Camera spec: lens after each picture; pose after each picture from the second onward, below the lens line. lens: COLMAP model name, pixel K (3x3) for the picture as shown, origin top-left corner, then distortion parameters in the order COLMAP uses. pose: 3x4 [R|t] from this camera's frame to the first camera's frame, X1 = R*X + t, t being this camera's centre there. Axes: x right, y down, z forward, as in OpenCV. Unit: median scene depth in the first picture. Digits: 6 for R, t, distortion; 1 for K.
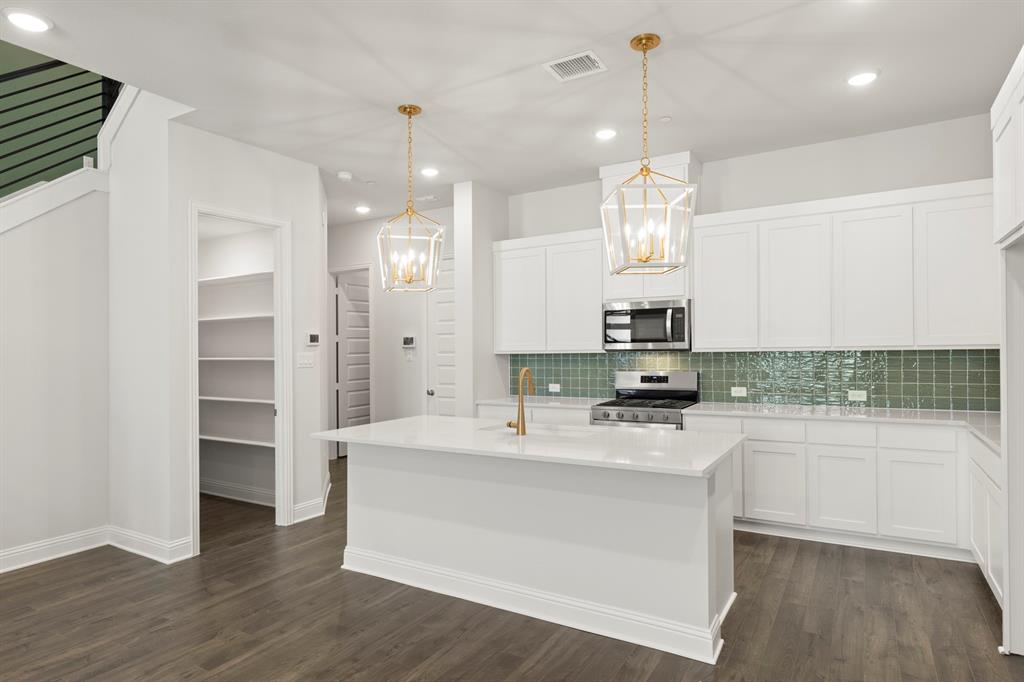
lens RADIAL K [[583.9, 0, 512.0], [0, 583.9, 341.0], [0, 0, 1]] dist [0.000923, -0.000805]
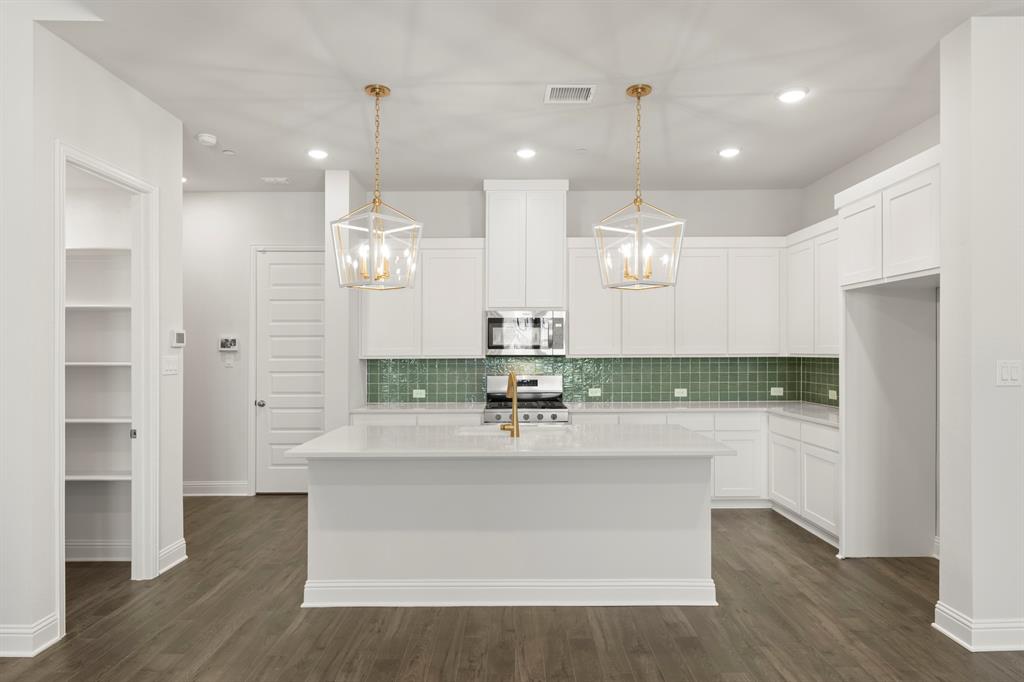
lens RADIAL K [[594.5, 0, 512.3], [0, 594.5, 348.7], [0, 0, 1]] dist [-0.000397, -0.000278]
pose [[0.852940, 0.013976, 0.521823, -0.448598], [-0.014880, 0.999886, -0.002460, 0.006359], [-0.521798, -0.005667, 0.853051, 0.089610]]
